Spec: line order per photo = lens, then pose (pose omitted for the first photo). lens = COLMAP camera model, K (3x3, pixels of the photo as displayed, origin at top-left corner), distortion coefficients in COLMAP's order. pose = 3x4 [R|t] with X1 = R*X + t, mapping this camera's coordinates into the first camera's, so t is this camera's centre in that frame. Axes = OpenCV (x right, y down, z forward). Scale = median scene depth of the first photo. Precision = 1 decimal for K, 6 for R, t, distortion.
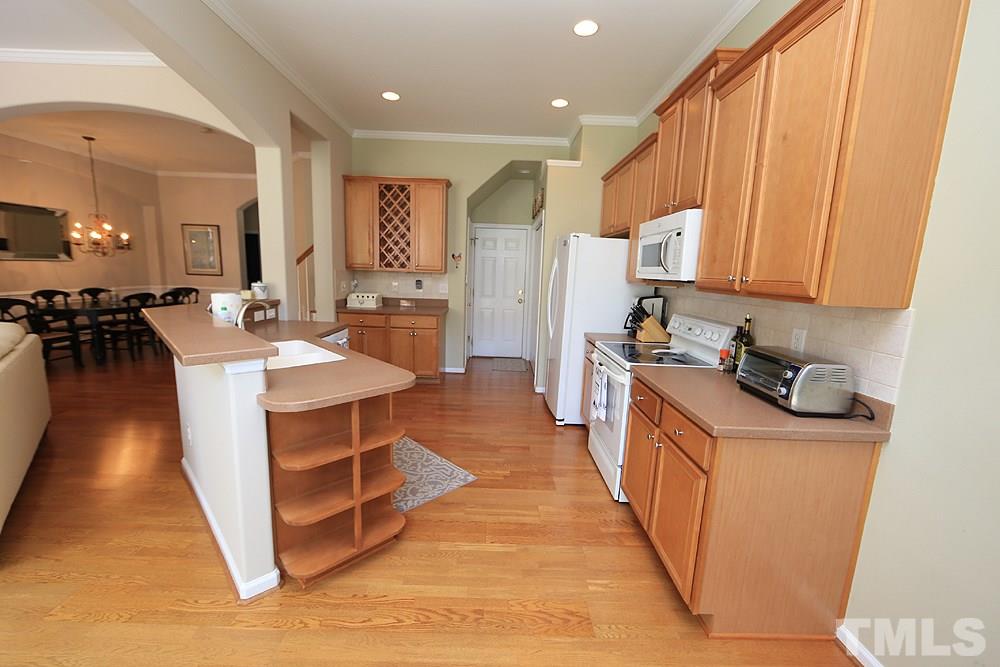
lens RADIAL K [[400.6, 0, 500.1], [0, 400.6, 332.2], [0, 0, 1]] dist [-0.001030, 0.000672]
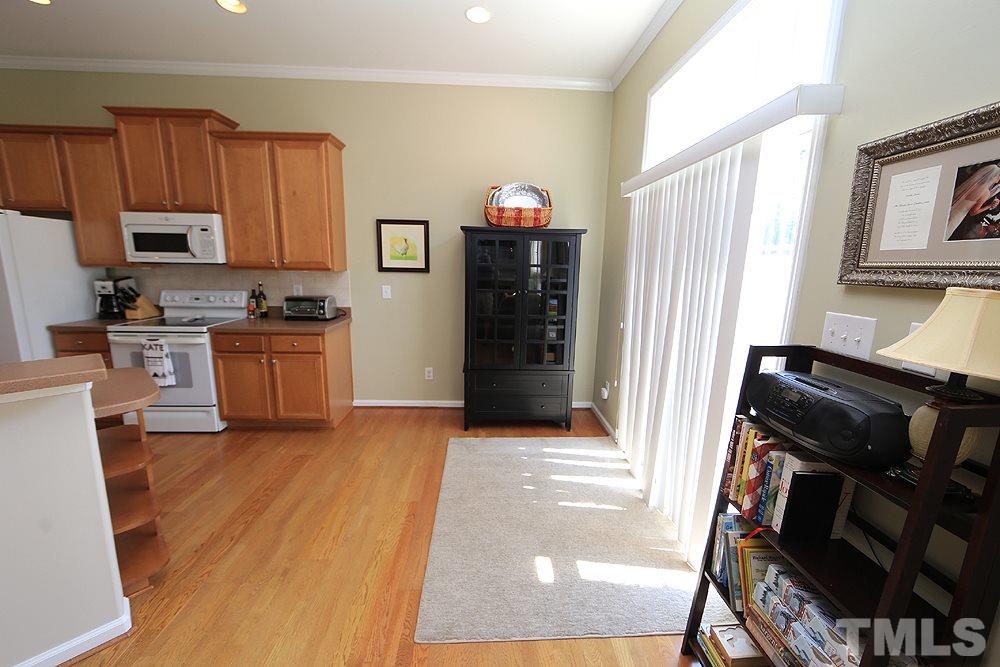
lens RADIAL K [[400.6, 0, 501.2], [0, 400.6, 330.5], [0, 0, 1]] dist [-0.001030, 0.000672]
pose [[-0.041335, -0.206660, 0.977539, -1.125308], [0.139280, 0.967631, 0.210455, -0.059098], [-0.989390, 0.144851, -0.011214, 0.044745]]
